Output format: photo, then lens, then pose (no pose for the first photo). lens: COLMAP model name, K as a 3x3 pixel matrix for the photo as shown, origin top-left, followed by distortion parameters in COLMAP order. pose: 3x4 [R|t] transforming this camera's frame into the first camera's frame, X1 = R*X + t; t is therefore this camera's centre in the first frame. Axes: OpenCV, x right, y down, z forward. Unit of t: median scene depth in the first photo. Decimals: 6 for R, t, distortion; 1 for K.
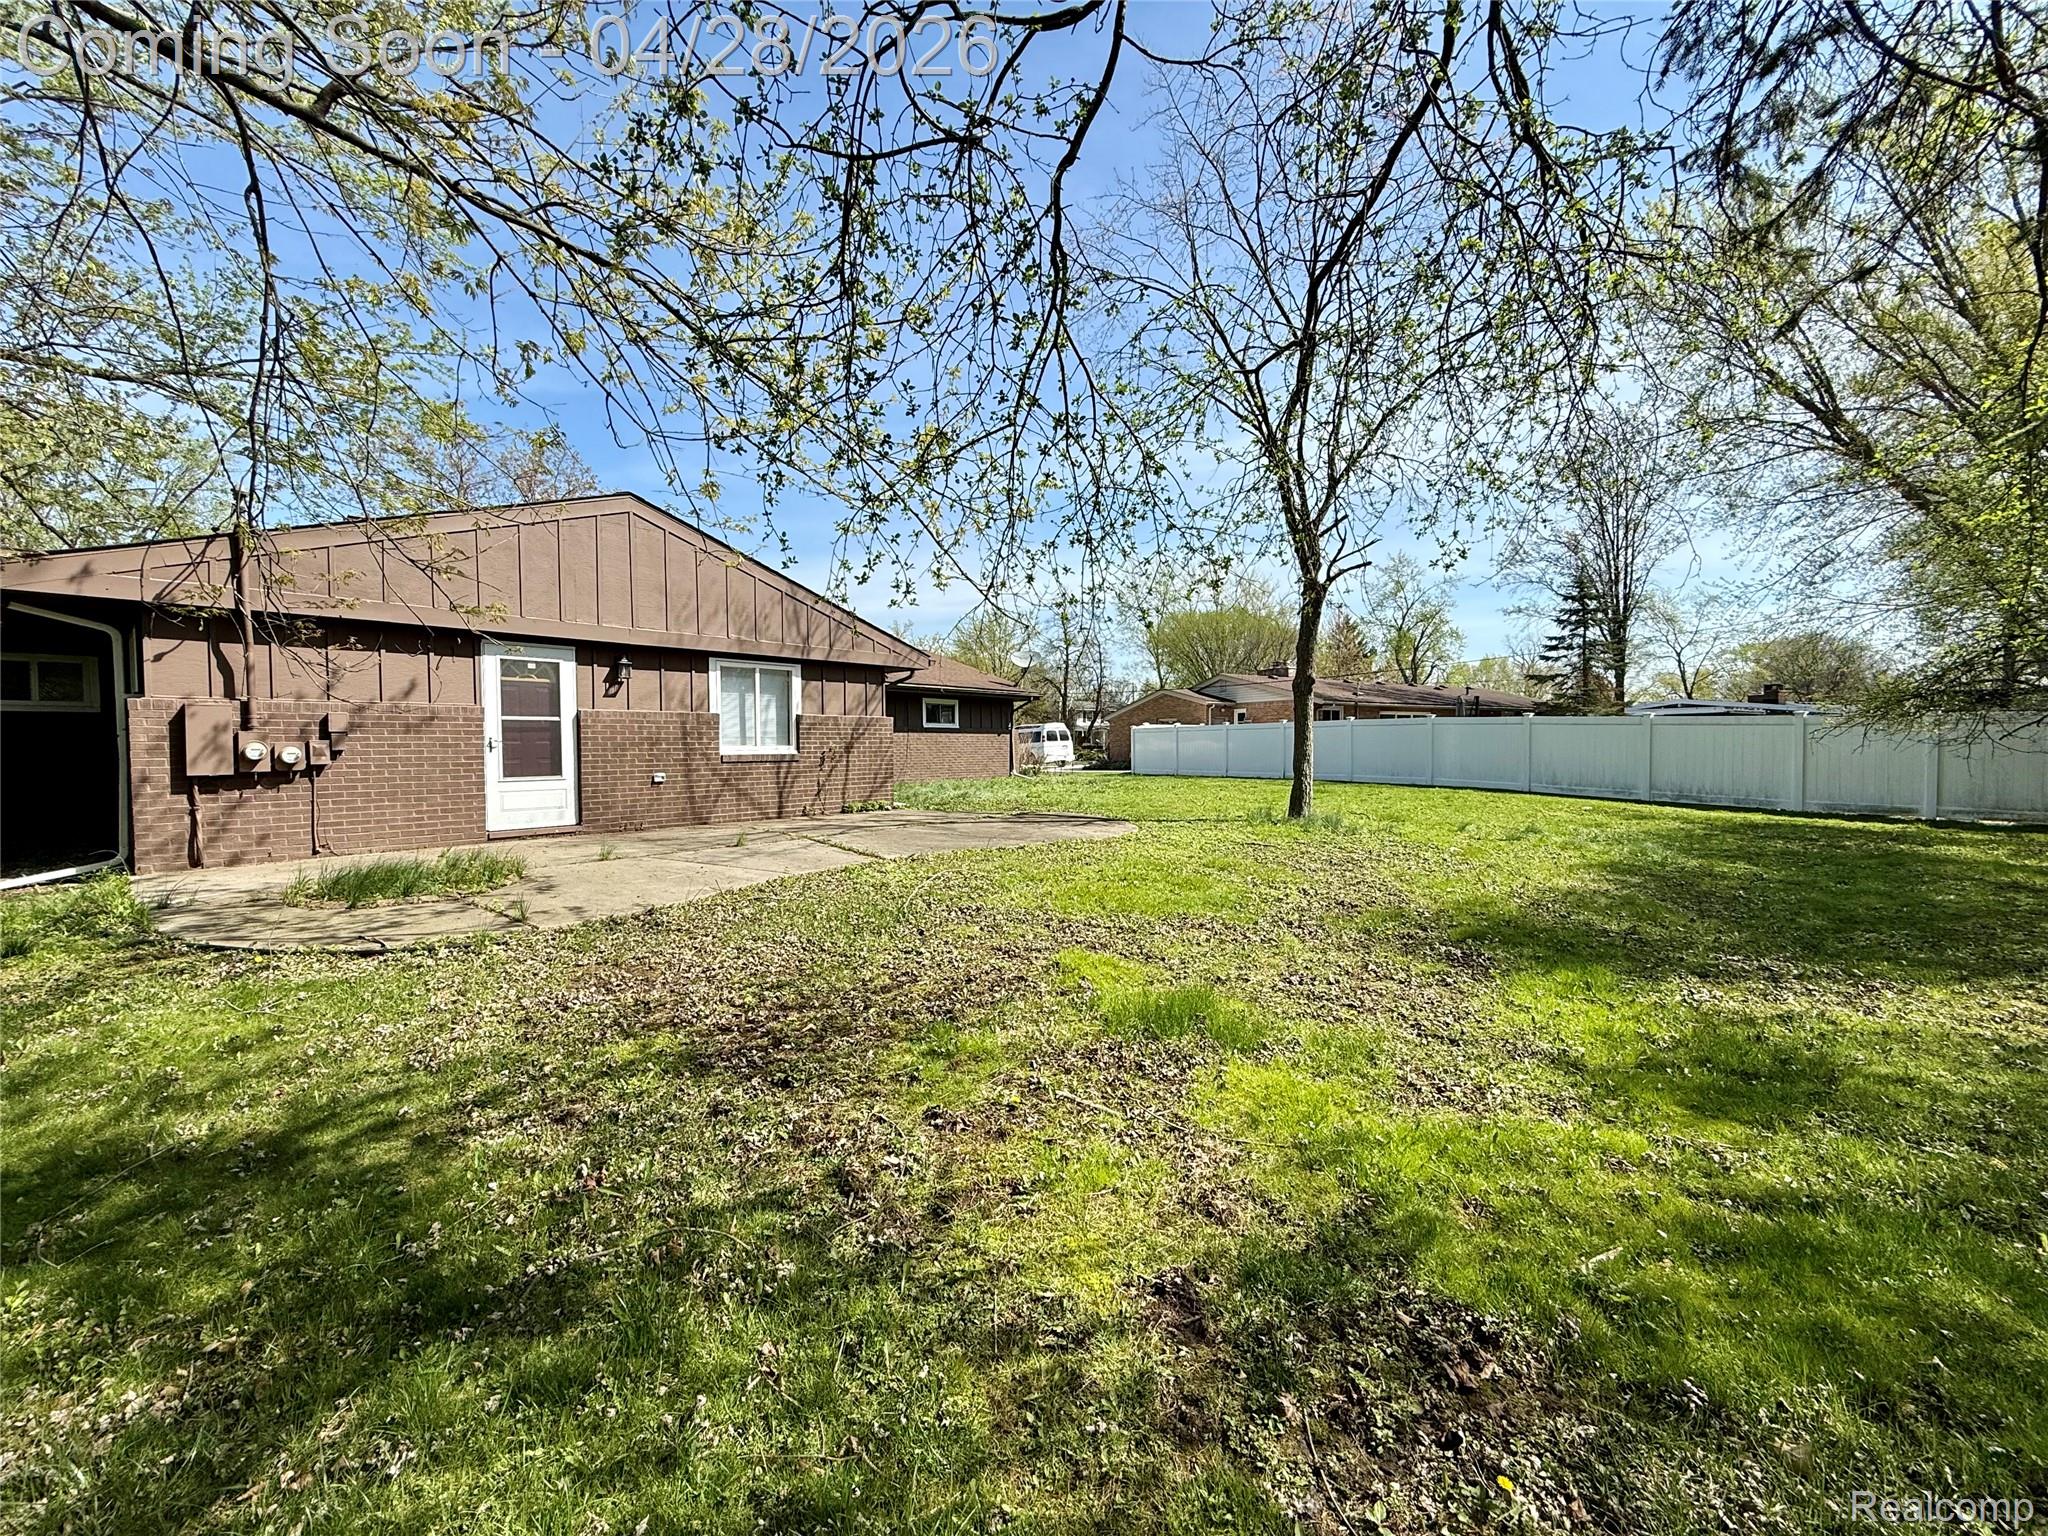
lens RADIAL K [[829.6, 0, 1024.0], [0, 829.6, 768.0], [0, 0, 1]] dist [-0.000167, -0.000194]
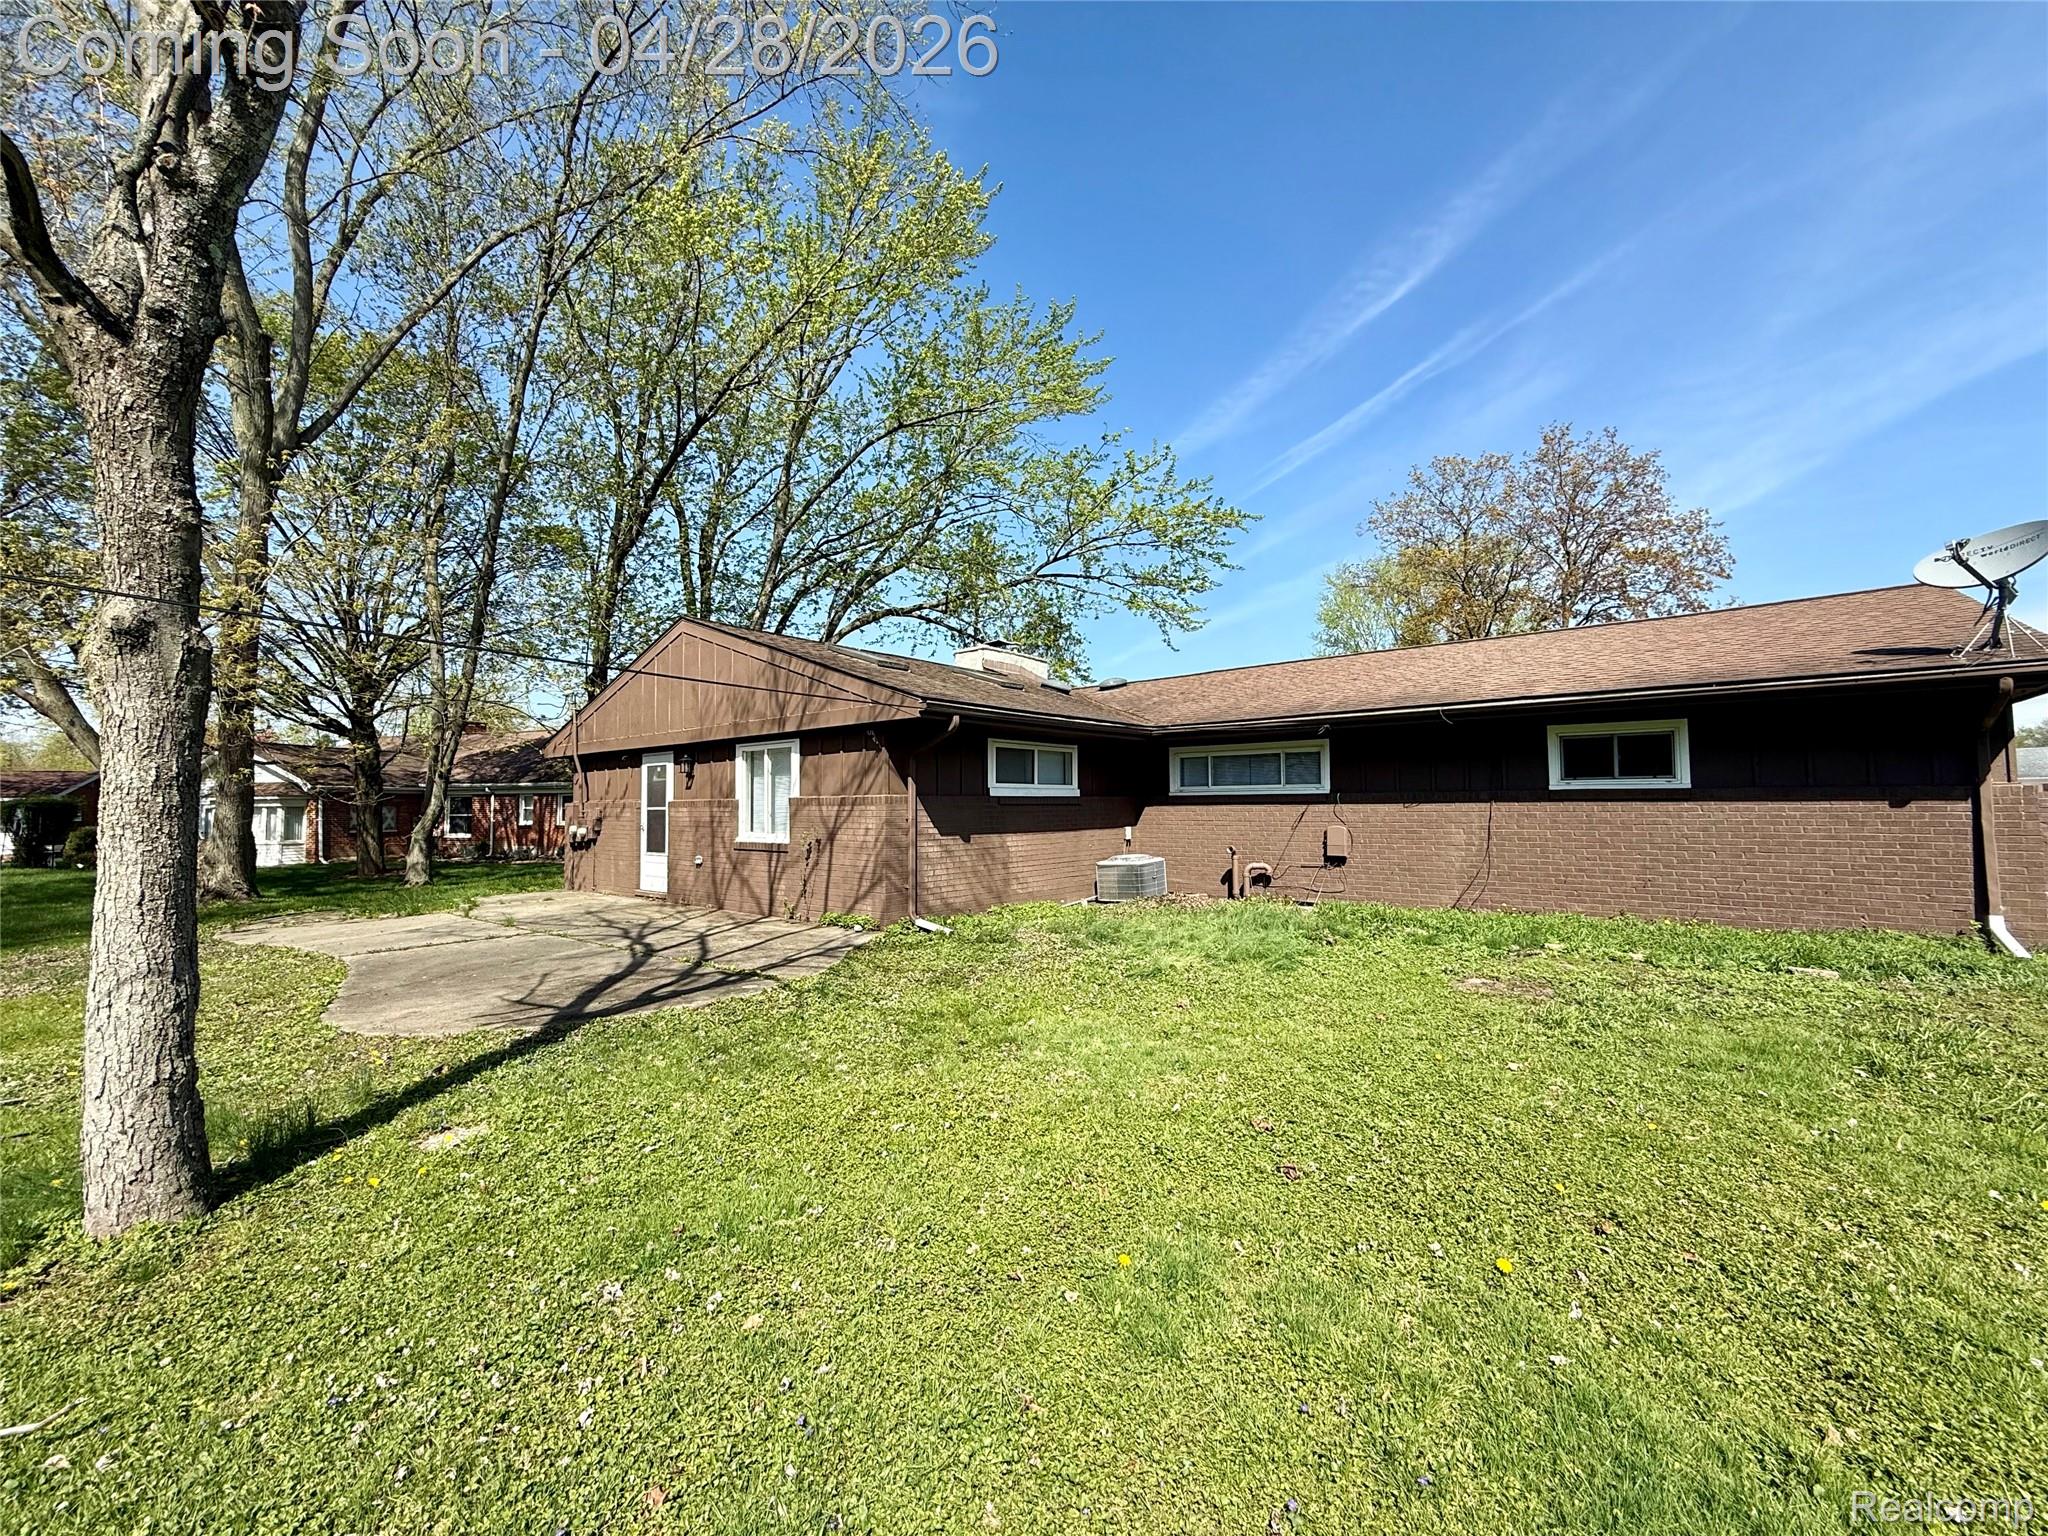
lens RADIAL K [[829.6, 0, 1024.0], [0, 829.6, 768.0], [0, 0, 1]] dist [-0.000167, -0.000194]
pose [[-0.002886, -0.035065, -0.999381, 0.592215], [-0.017658, 0.999231, -0.035009, -0.070790], [0.999840, 0.017546, -0.003503, 1.272423]]
